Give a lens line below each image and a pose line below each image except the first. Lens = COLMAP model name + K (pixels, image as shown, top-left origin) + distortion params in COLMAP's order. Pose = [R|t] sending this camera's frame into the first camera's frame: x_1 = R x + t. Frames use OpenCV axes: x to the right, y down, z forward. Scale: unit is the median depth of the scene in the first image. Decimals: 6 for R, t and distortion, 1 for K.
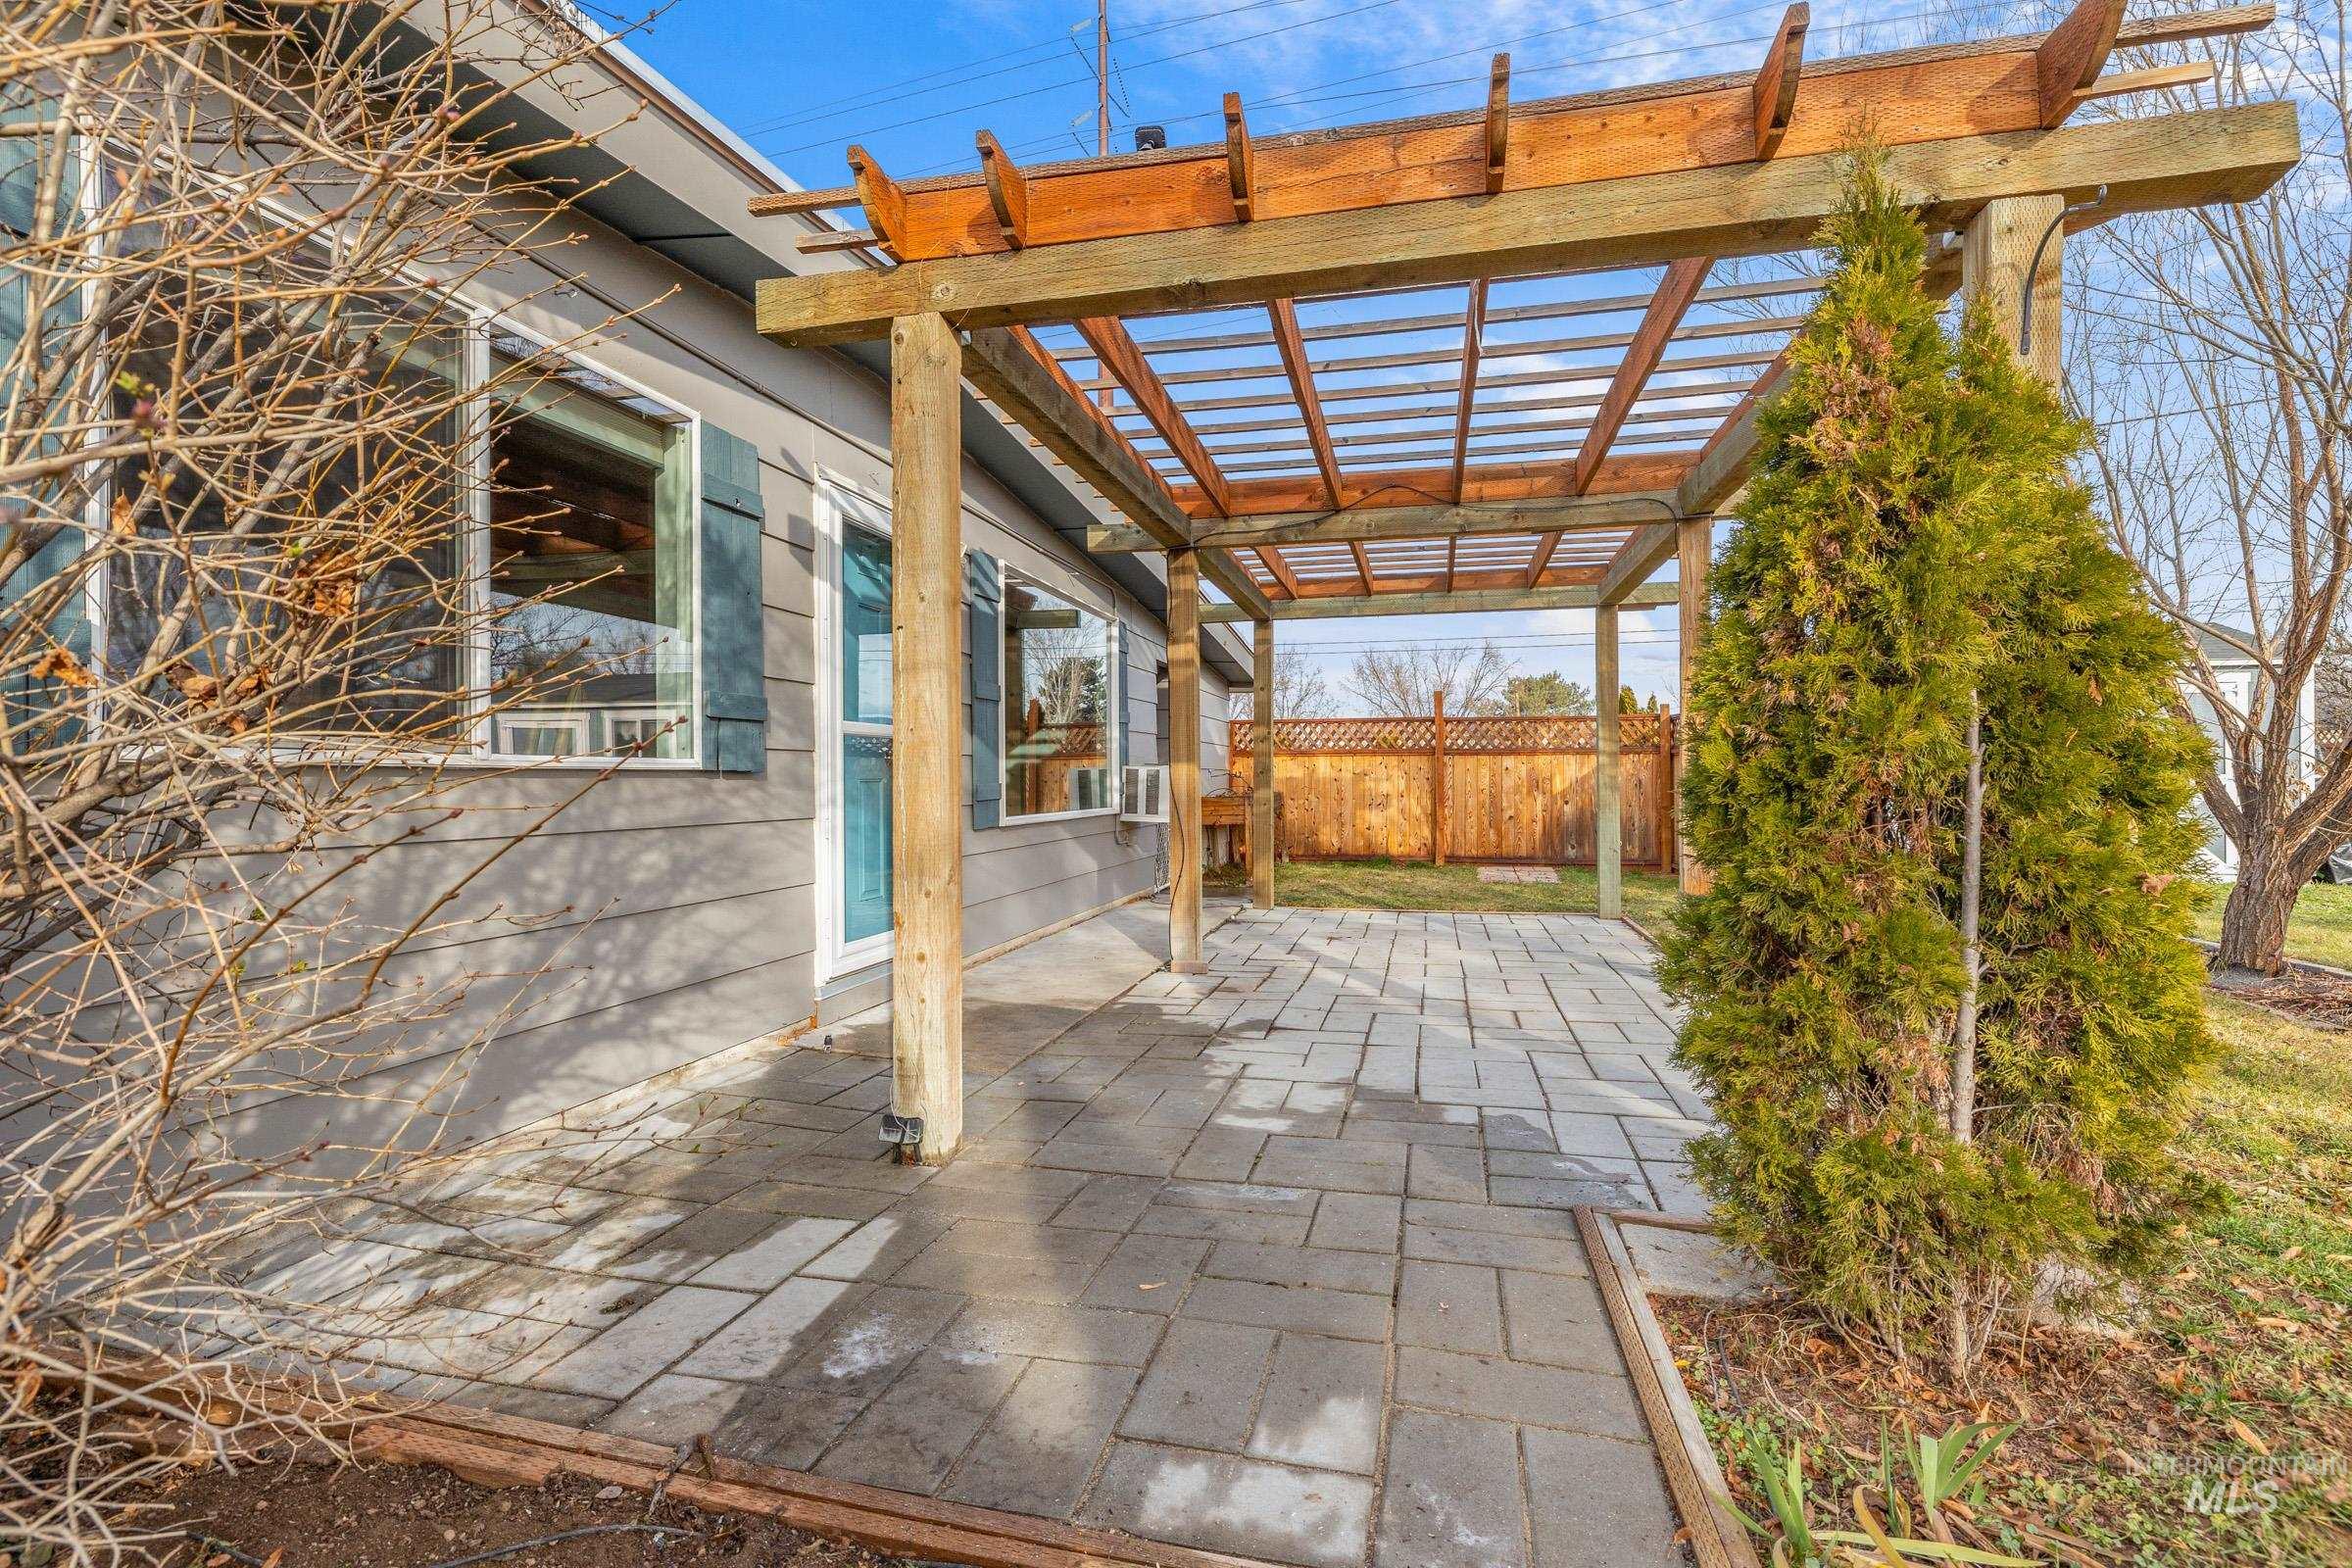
lens RADIAL K [[1149.9, 0, 1183.7], [0, 1149.9, 782.0], [0, 0, 1]] dist [0.002605, 0.000470]
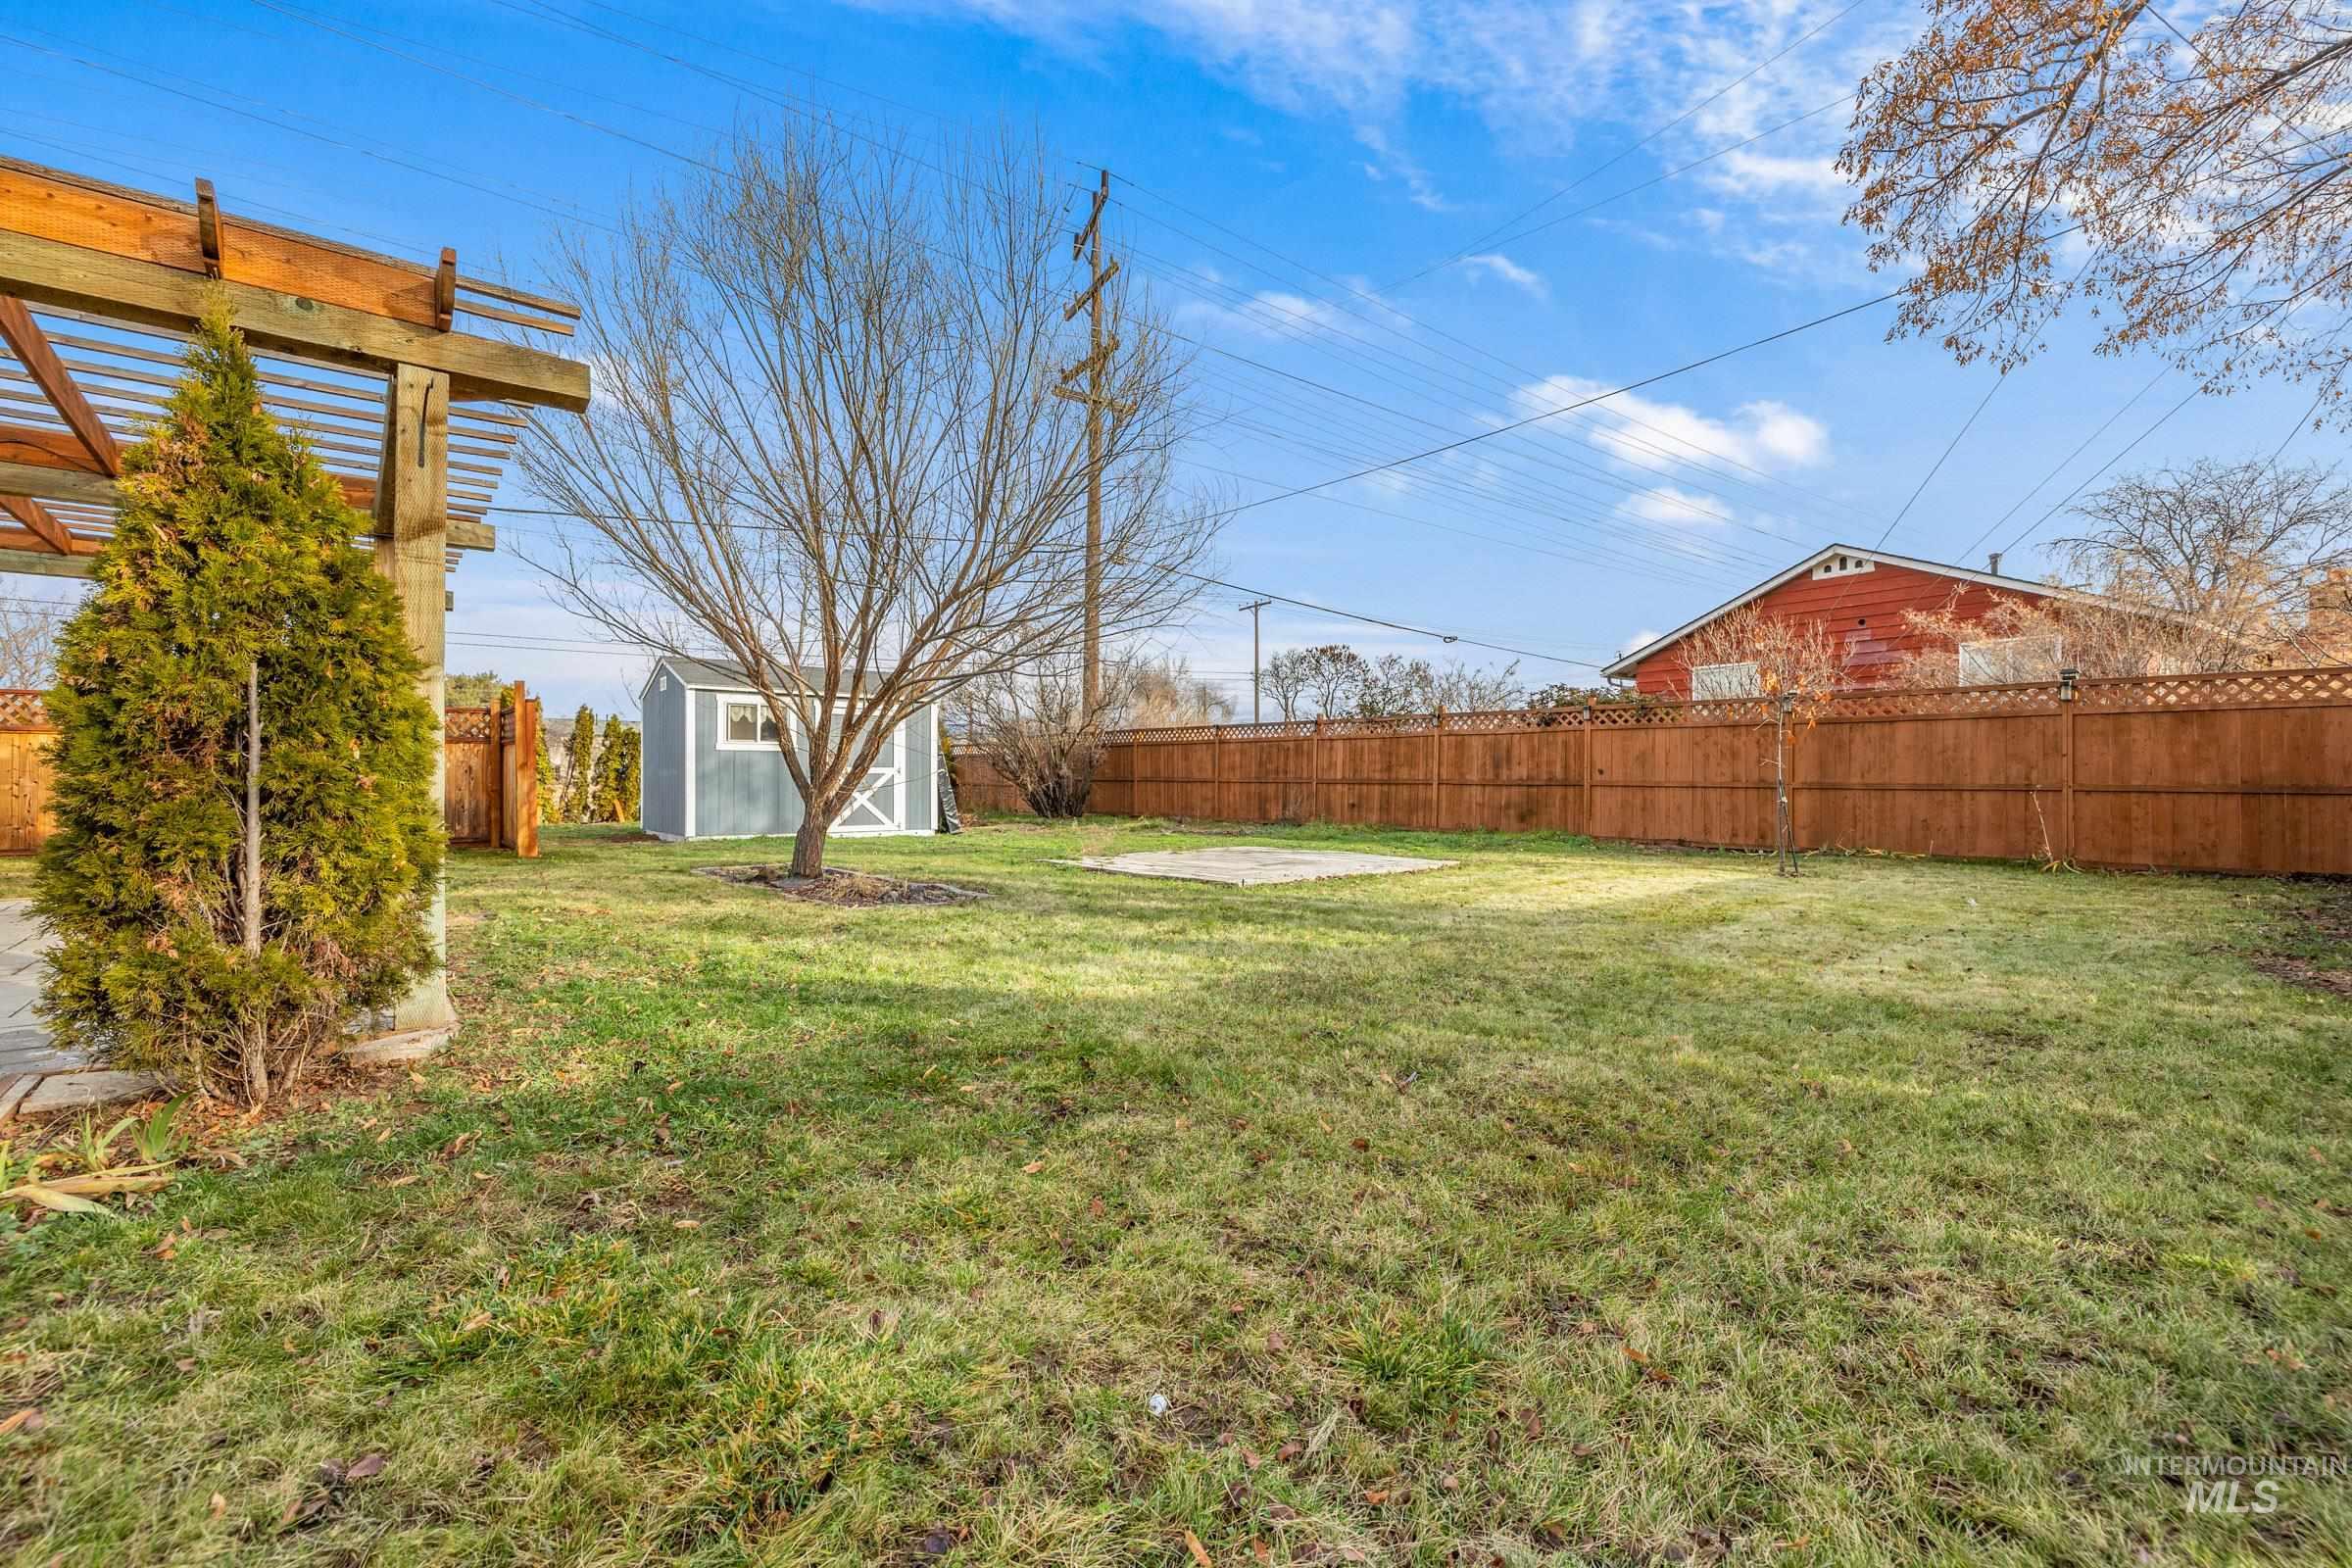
lens RADIAL K [[986.8, 0, 1173.7], [0, 986.8, 778.7], [0, 0, 1]] dist [-0.001482, 0.000096]
pose [[0.614802, 0.005530, 0.788662, 0.166979], [-0.002942, 0.999985, -0.004718, 0.035674], [-0.788676, 0.000580, 0.614809, -0.369733]]
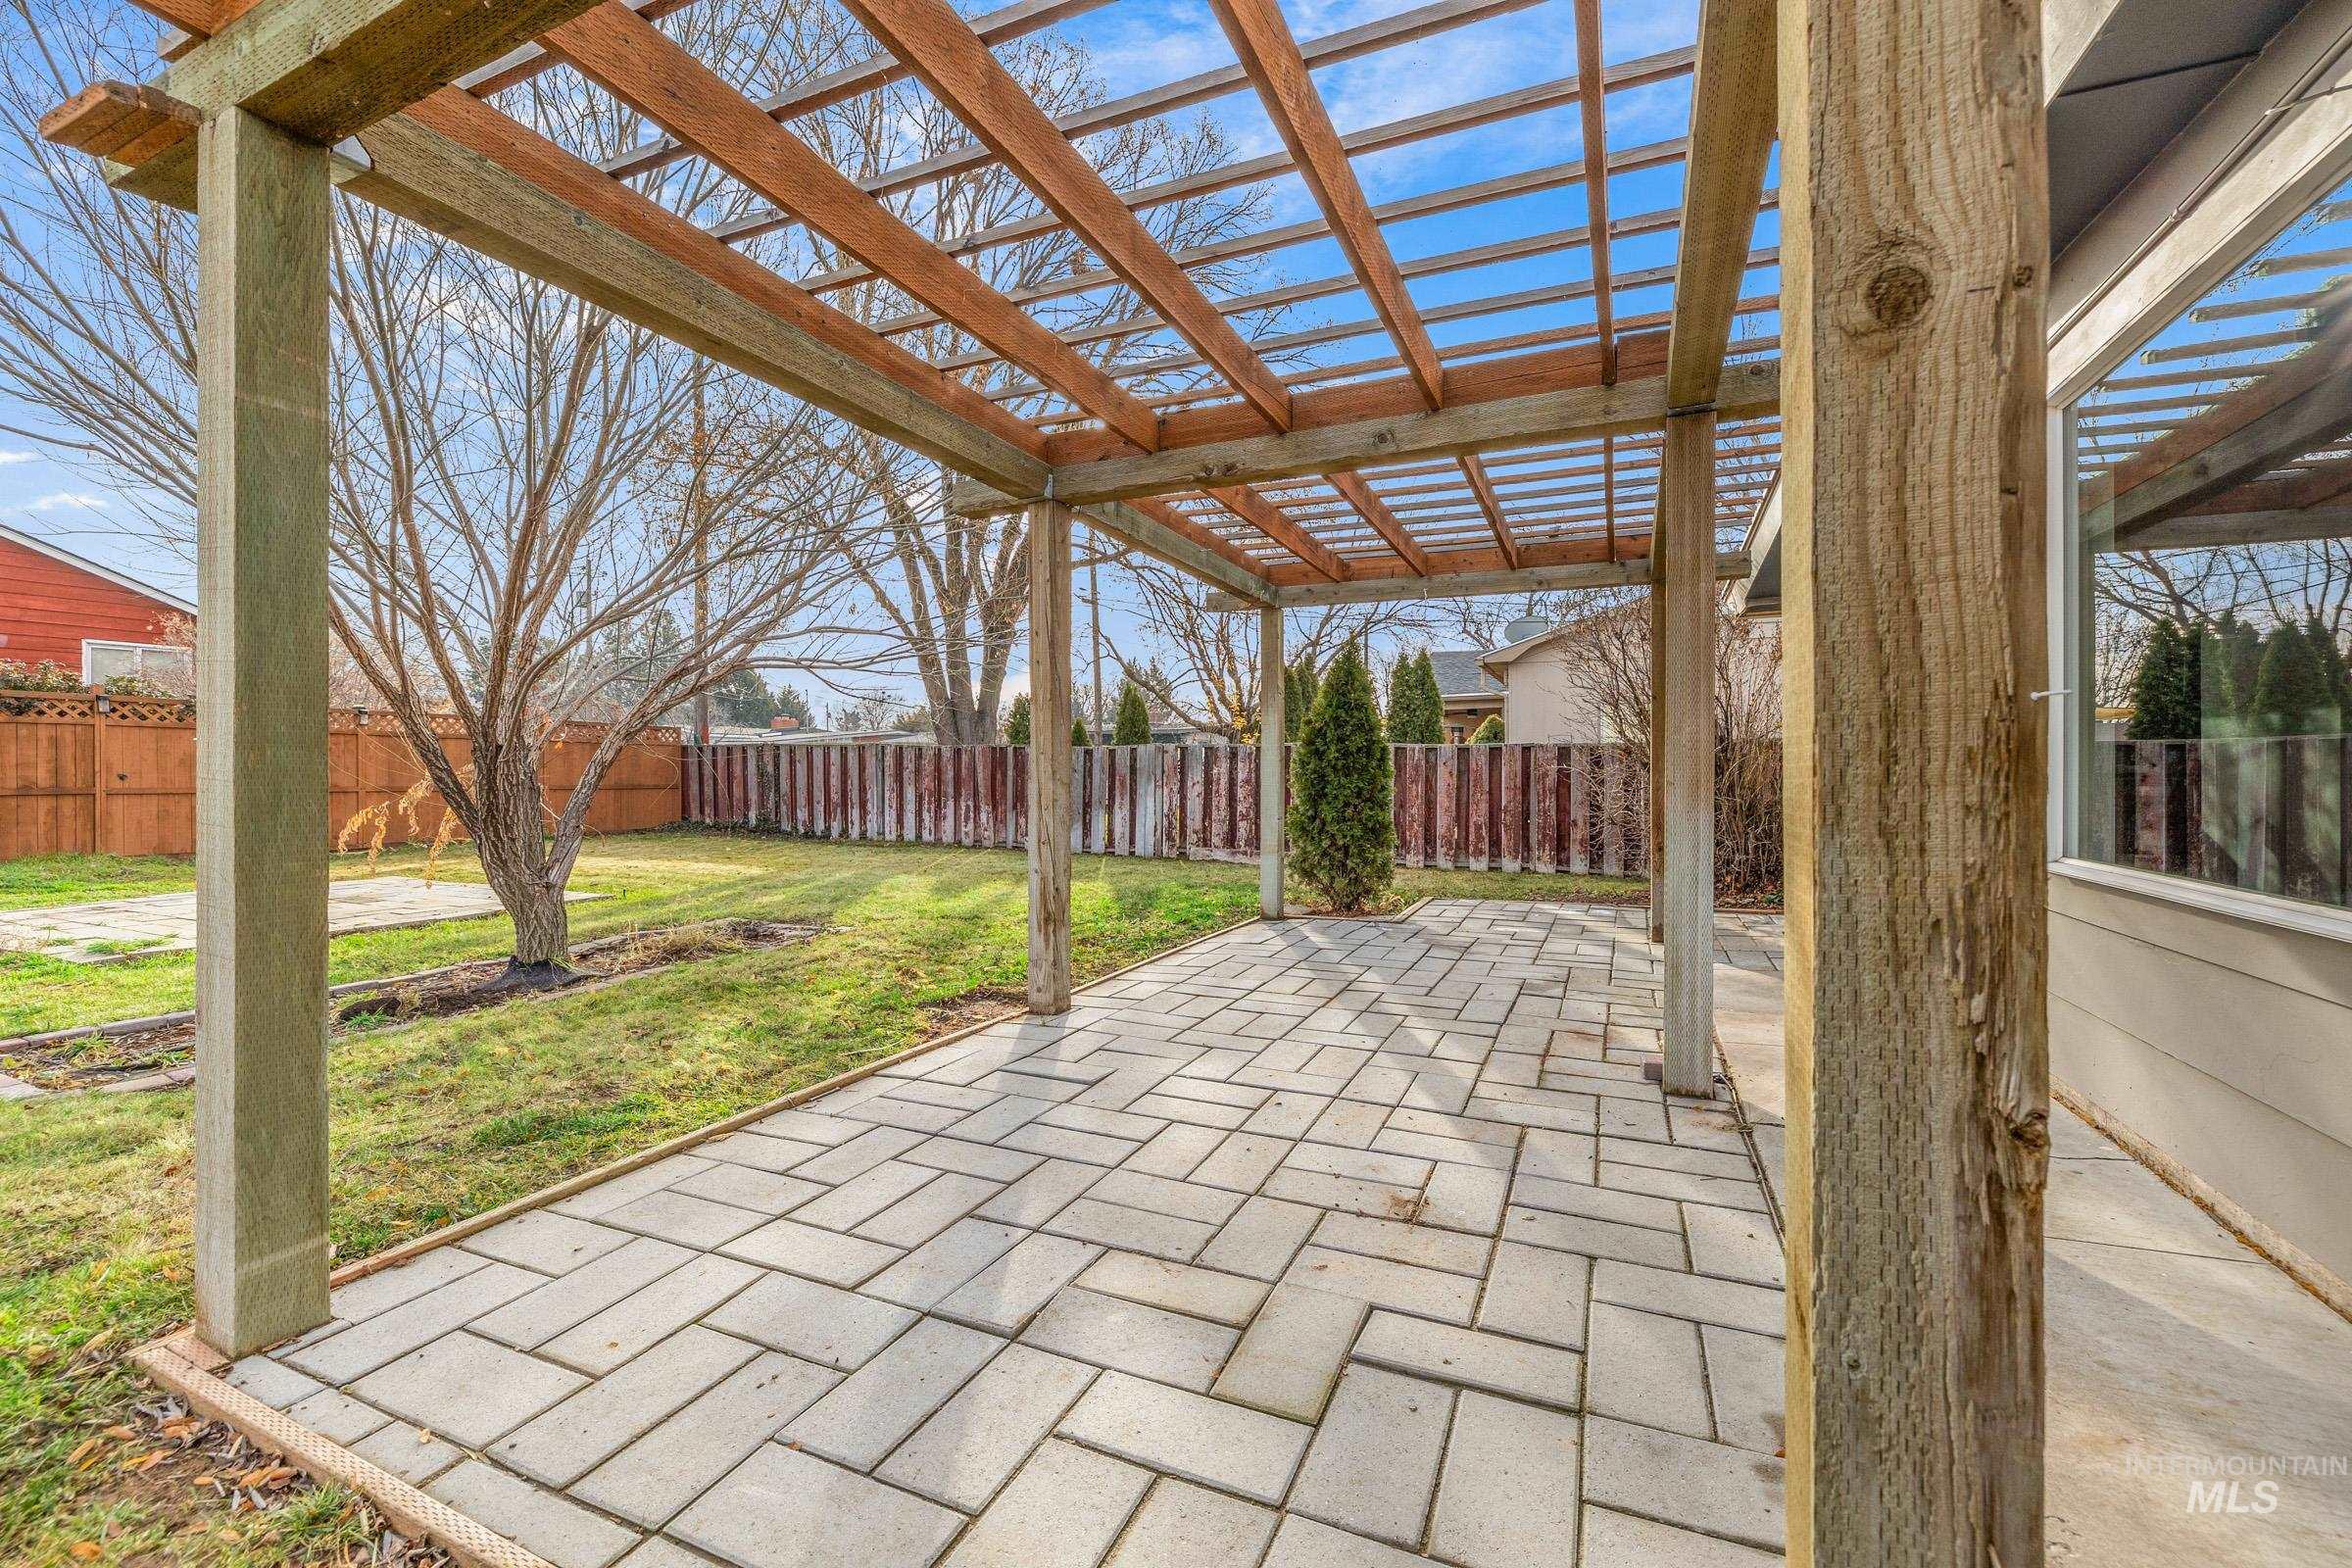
lens RADIAL K [[986.8, 0, 1188.7], [0, 986.8, 774.7], [0, 0, 1]] dist [-0.001482, 0.000096]
pose [[-0.980658, 0.001079, 0.195725, 0.238014], [0.001902, 0.999990, 0.004018, -0.012712], [-0.195719, 0.004313, -0.980651, 2.239839]]
